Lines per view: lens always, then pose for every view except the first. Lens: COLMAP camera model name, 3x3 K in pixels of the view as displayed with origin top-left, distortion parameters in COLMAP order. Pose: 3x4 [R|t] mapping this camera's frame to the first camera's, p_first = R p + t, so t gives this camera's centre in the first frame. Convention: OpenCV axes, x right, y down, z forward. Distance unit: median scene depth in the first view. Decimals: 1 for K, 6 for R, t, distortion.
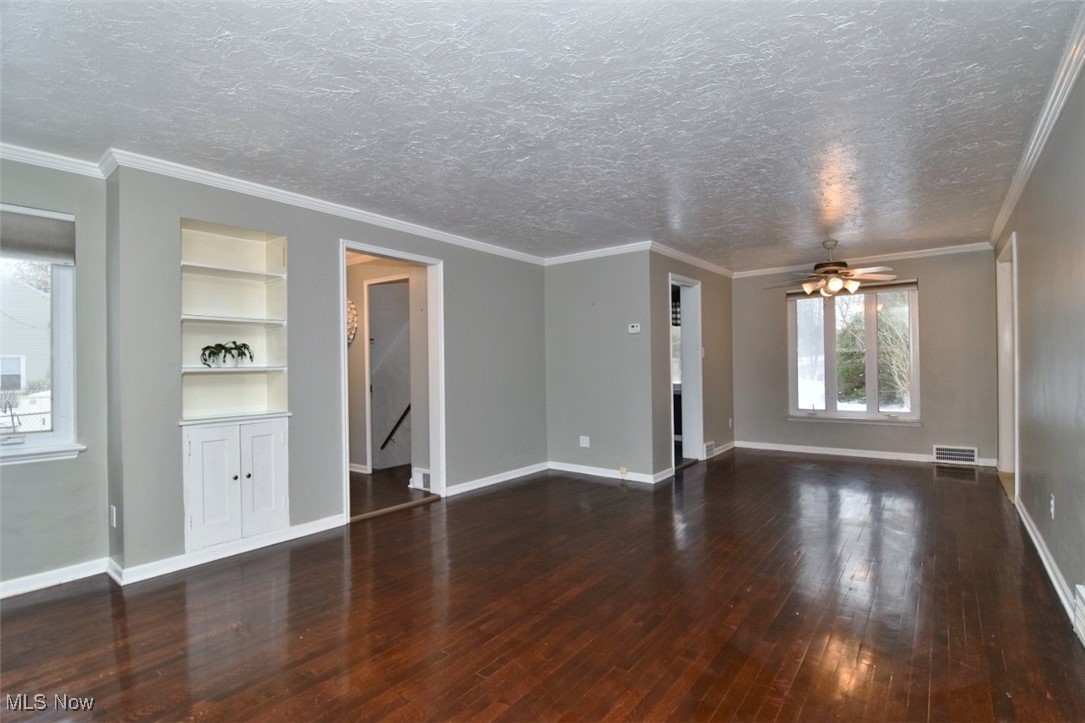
lens RADIAL K [[528.8, 0, 541.8], [0, 528.8, 361.6], [0, 0, 1]] dist [-0.001077, -0.008810]
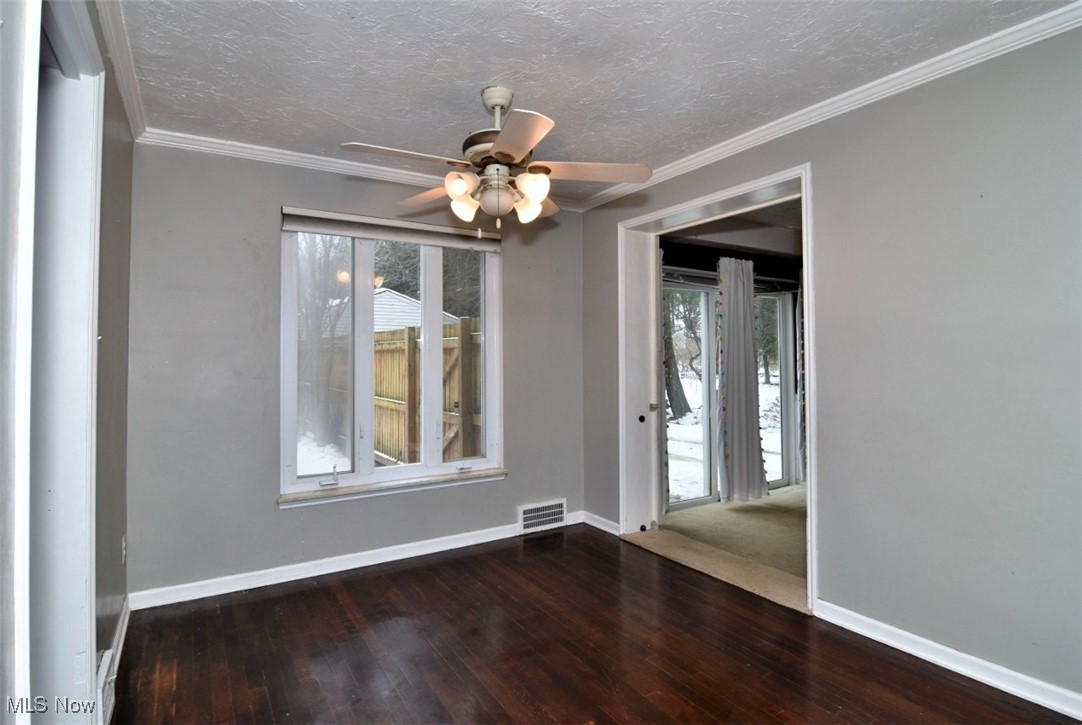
lens RADIAL K [[558.3, 0, 533.2], [0, 558.3, 345.4], [0, 0, 1]] dist [-0.002285, -0.001342]
pose [[0.358783, 0.036388, 0.932712, 0.133539], [-0.006229, 0.999311, -0.036590, -0.005756], [-0.933400, 0.007318, 0.358762, 0.746084]]
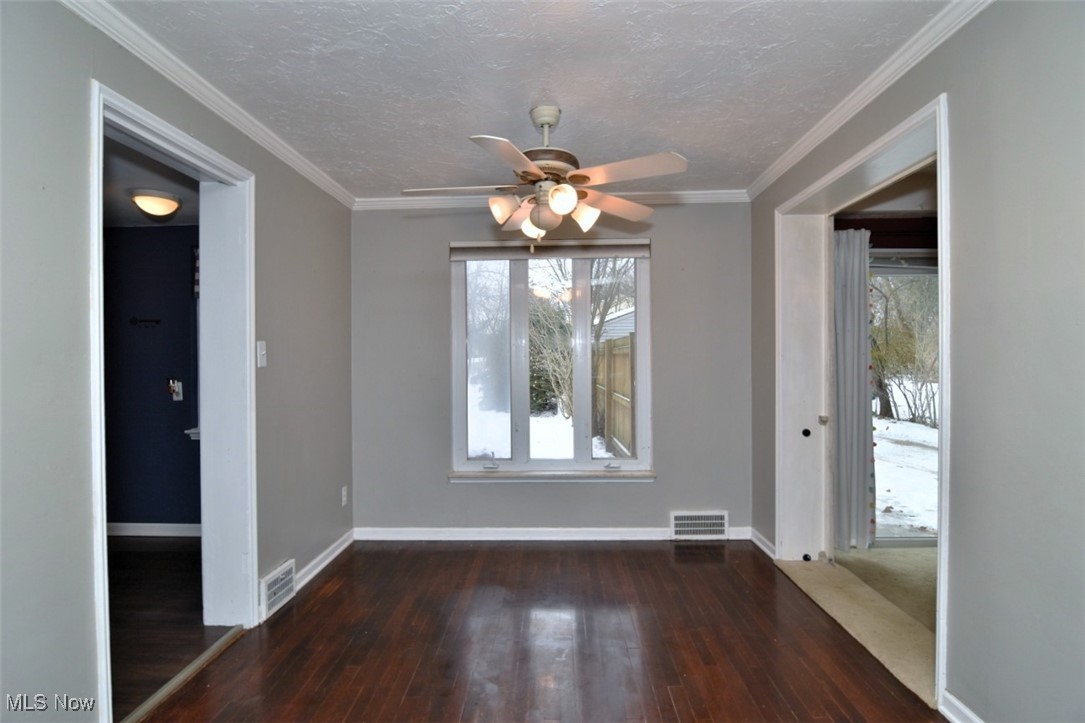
lens RADIAL K [[528.8, 0, 543.9], [0, 528.8, 362.5], [0, 0, 1]] dist [-0.001077, -0.008810]
pose [[0.811167, 0.008523, 0.584753, 0.261331], [-0.007896, 0.999962, -0.003622, -0.011331], [-0.584762, -0.001679, 0.811203, 0.585198]]
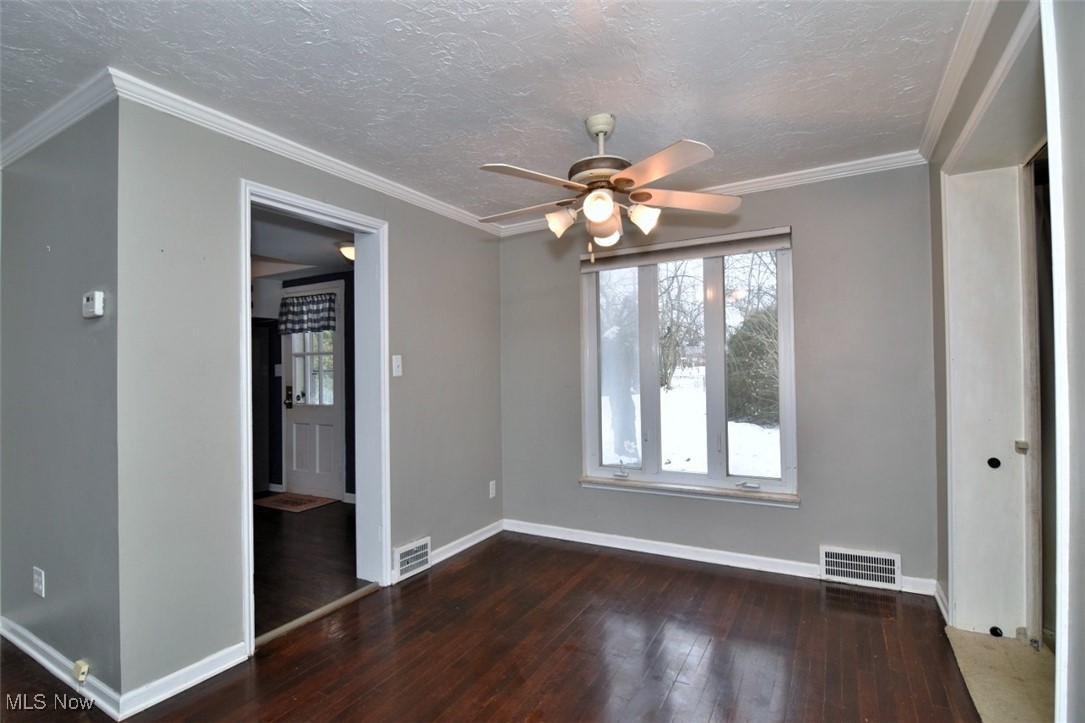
lens RADIAL K [[528.8, 0, 543.4], [0, 528.8, 364.2], [0, 0, 1]] dist [-0.001077, -0.008810]
pose [[0.990308, 0.001991, 0.138874, 0.399588], [-0.000407, 0.999935, -0.011434, -0.013431], [-0.138888, 0.011266, 0.990244, 0.520297]]
